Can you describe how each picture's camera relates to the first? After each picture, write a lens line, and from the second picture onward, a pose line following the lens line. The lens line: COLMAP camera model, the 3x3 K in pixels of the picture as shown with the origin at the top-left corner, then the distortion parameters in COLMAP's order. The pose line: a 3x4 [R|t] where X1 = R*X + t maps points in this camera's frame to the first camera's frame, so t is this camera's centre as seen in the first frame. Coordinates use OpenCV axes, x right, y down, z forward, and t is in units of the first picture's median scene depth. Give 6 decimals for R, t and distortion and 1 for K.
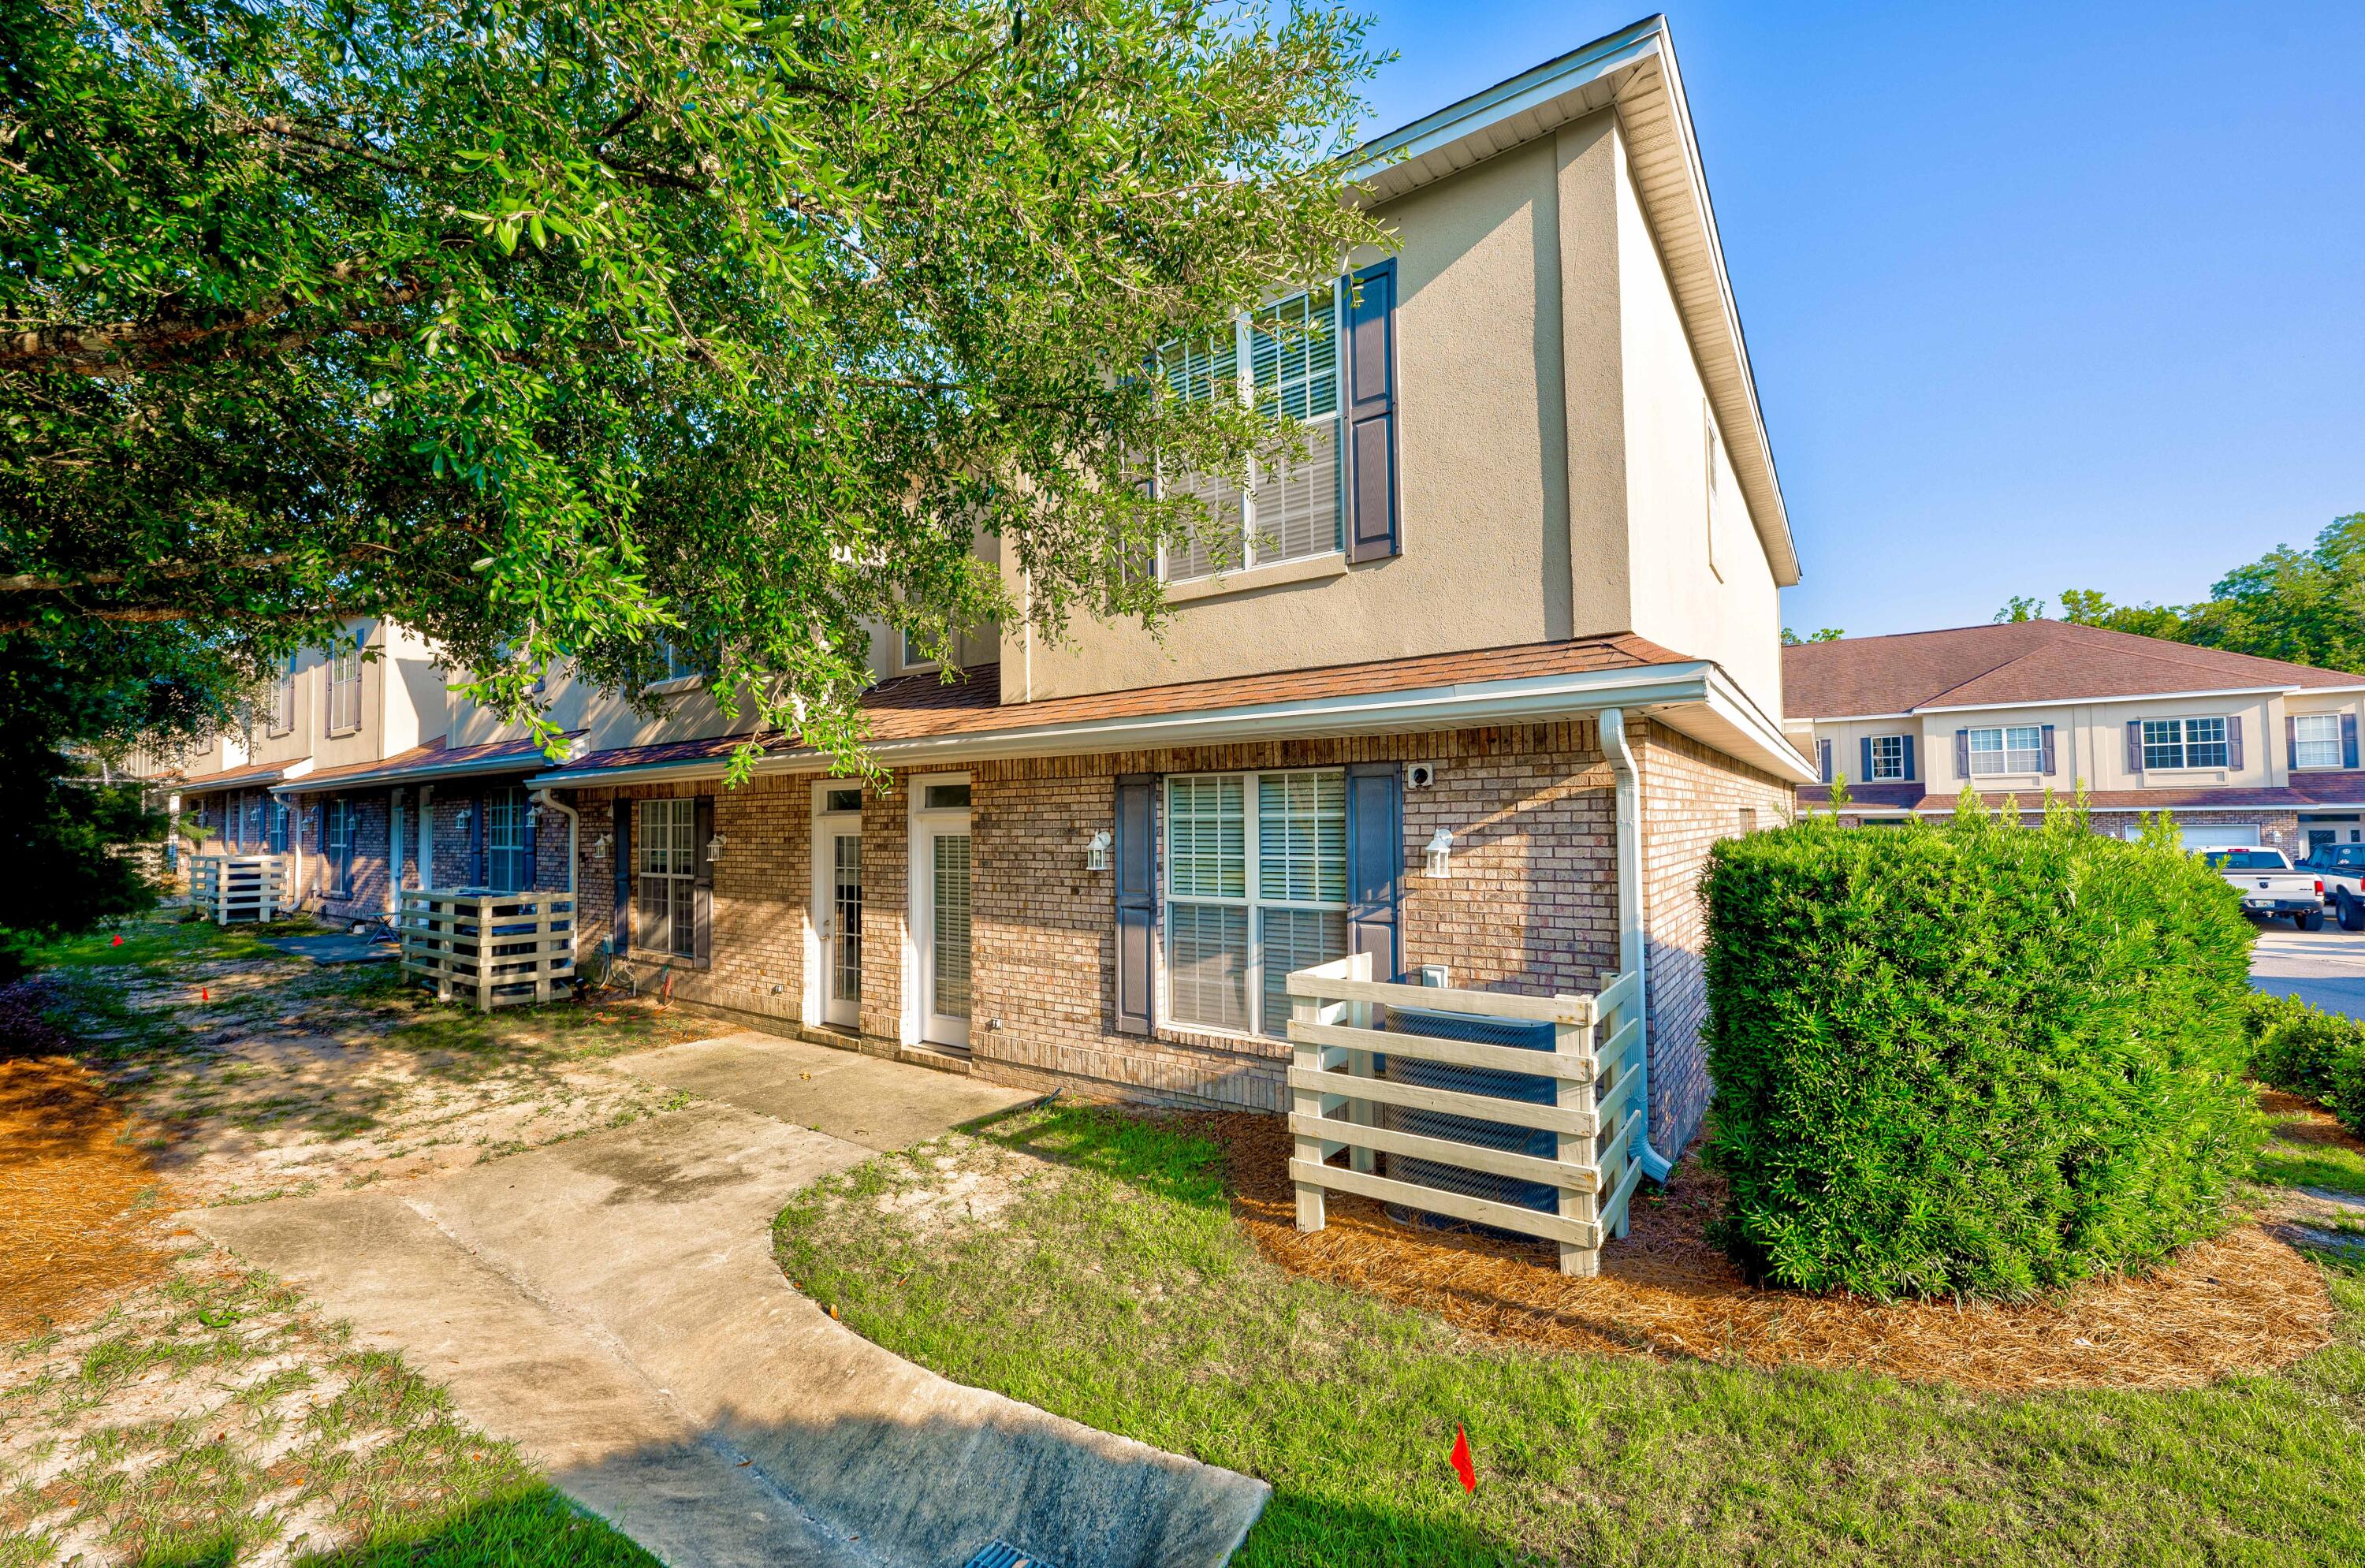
lens RADIAL K [[938.4, 0, 1186.3], [0, 938.4, 794.9], [0, 0, 1]] dist [-0.001074, -0.000032]
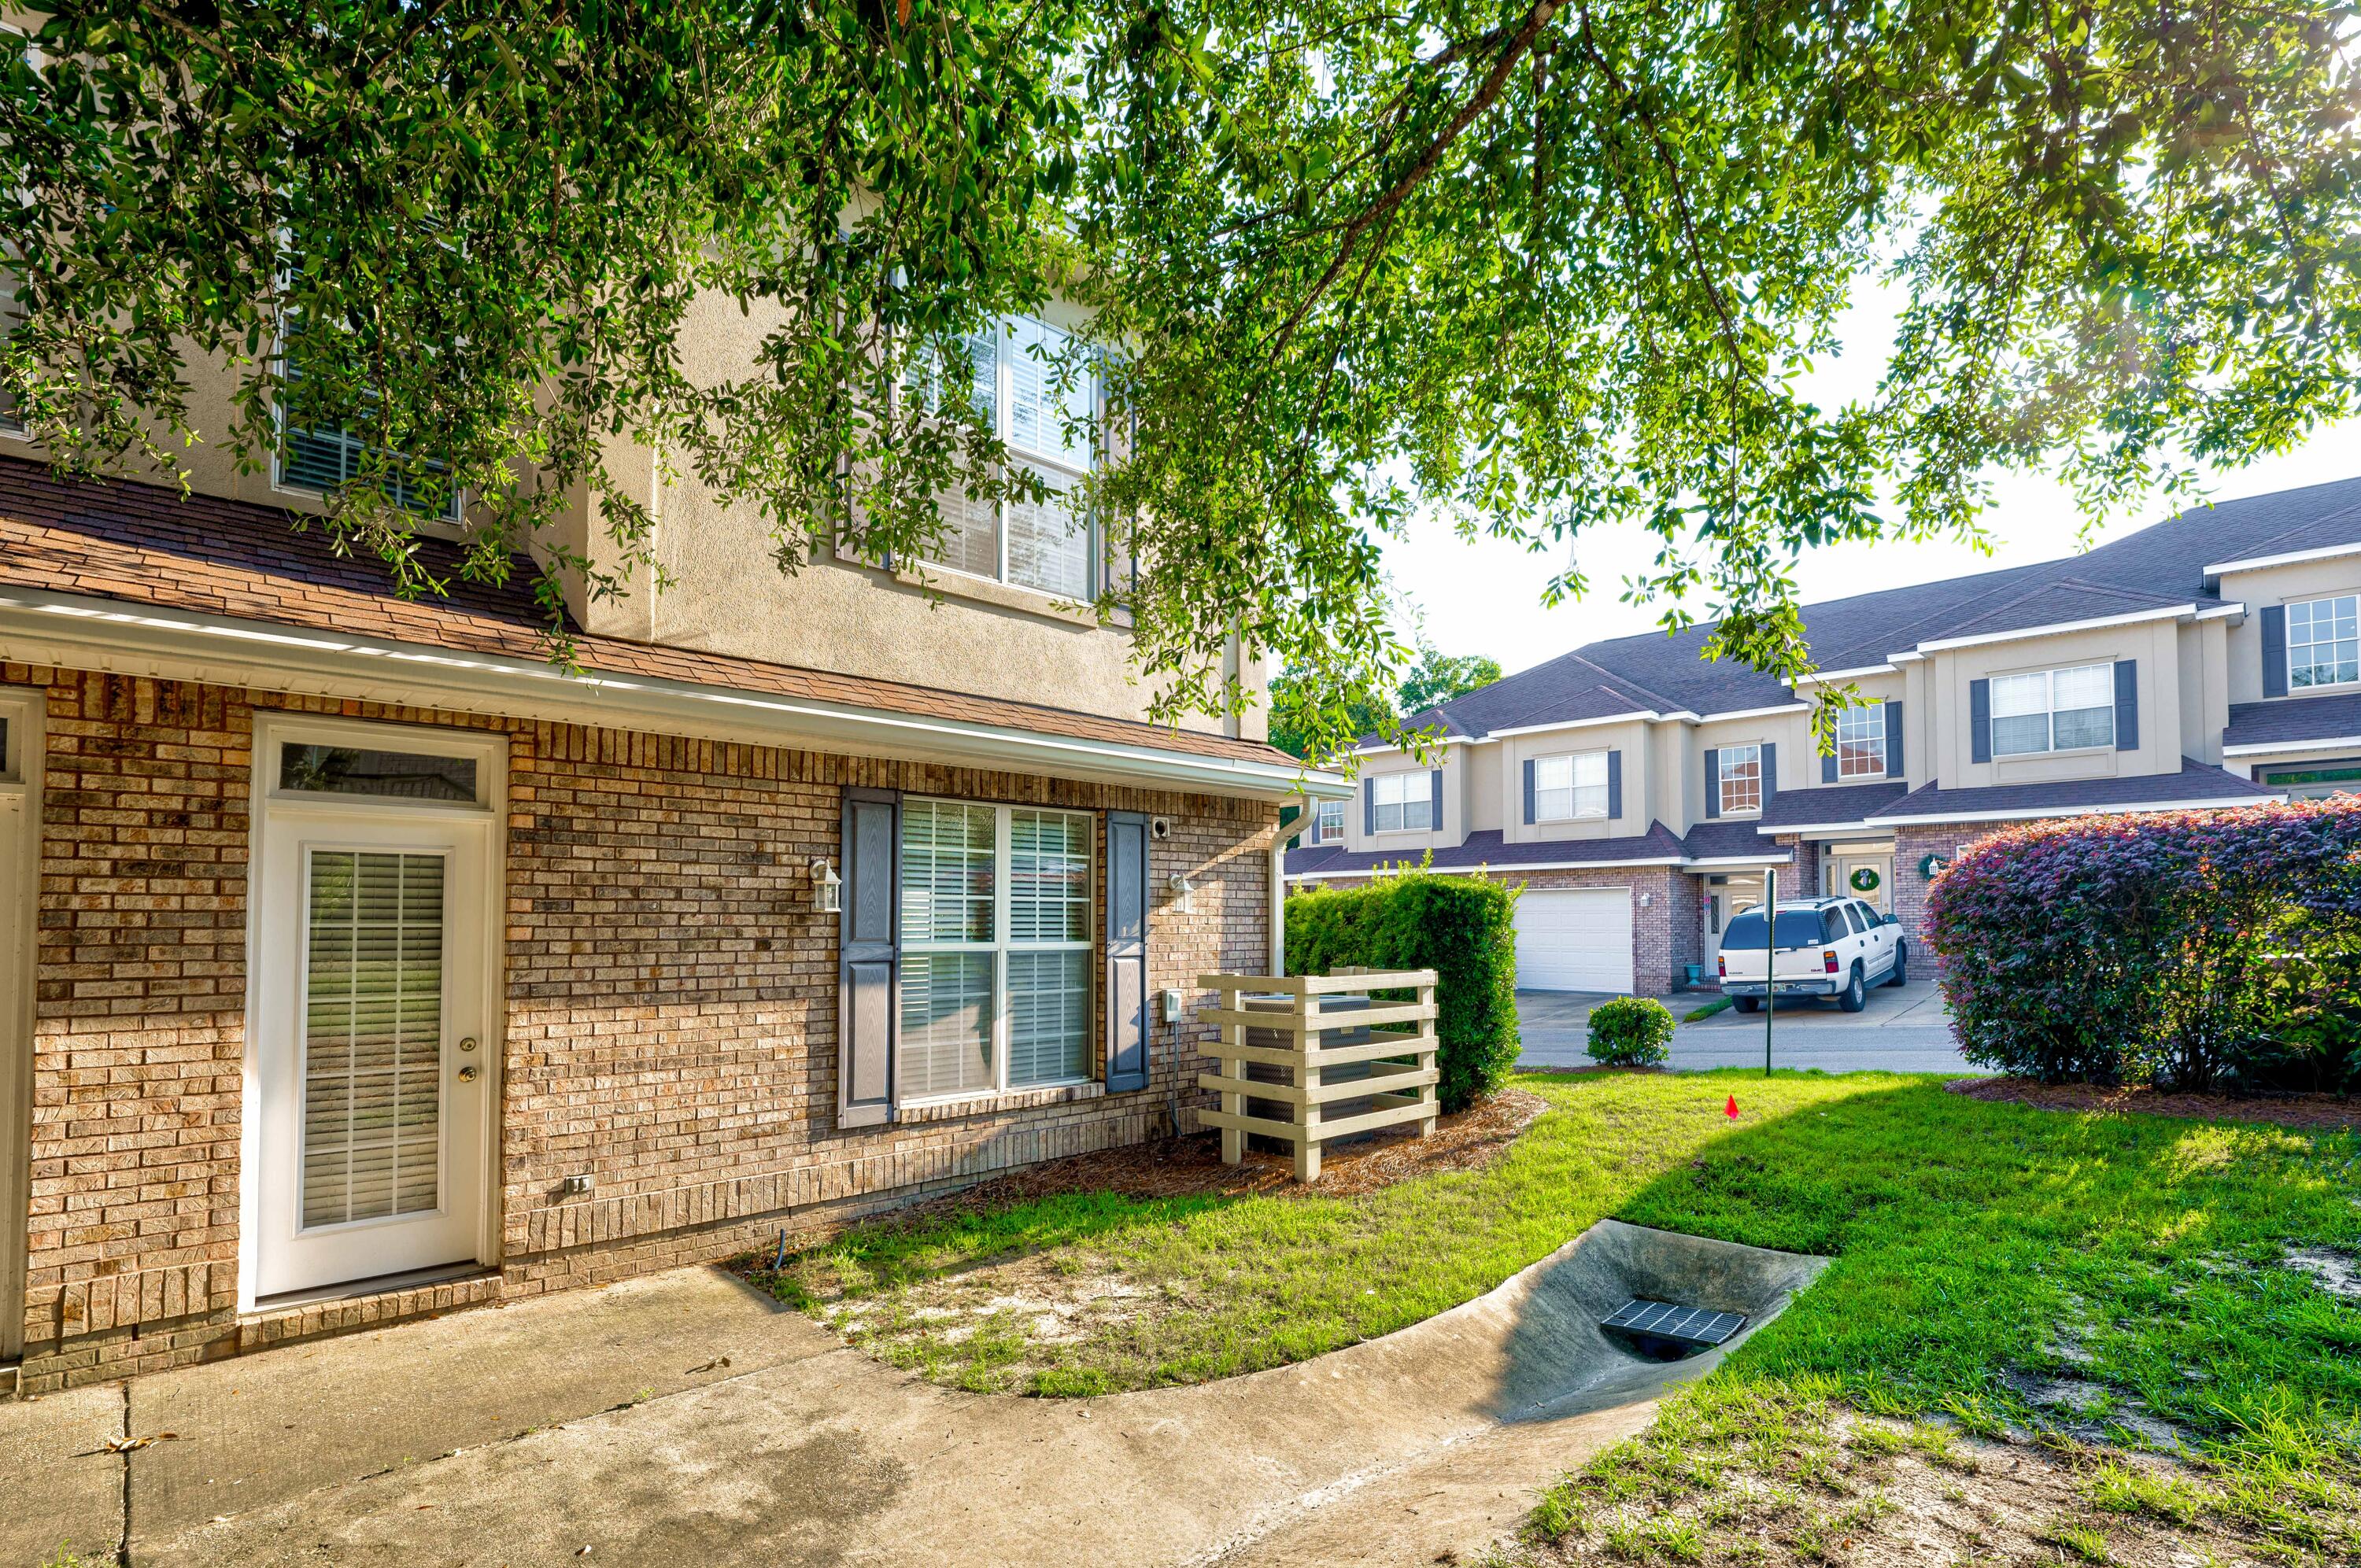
lens RADIAL K [[1100.8, 0, 1201.1], [0, 1100.8, 898.0], [0, 0, 1]] dist [-0.001875, 0.000211]
pose [[0.203556, 0.035280, 0.978427, -0.922812], [-0.028718, 0.999136, -0.030052, 0.091401], [-0.978642, -0.021981, 0.204393, 0.578274]]
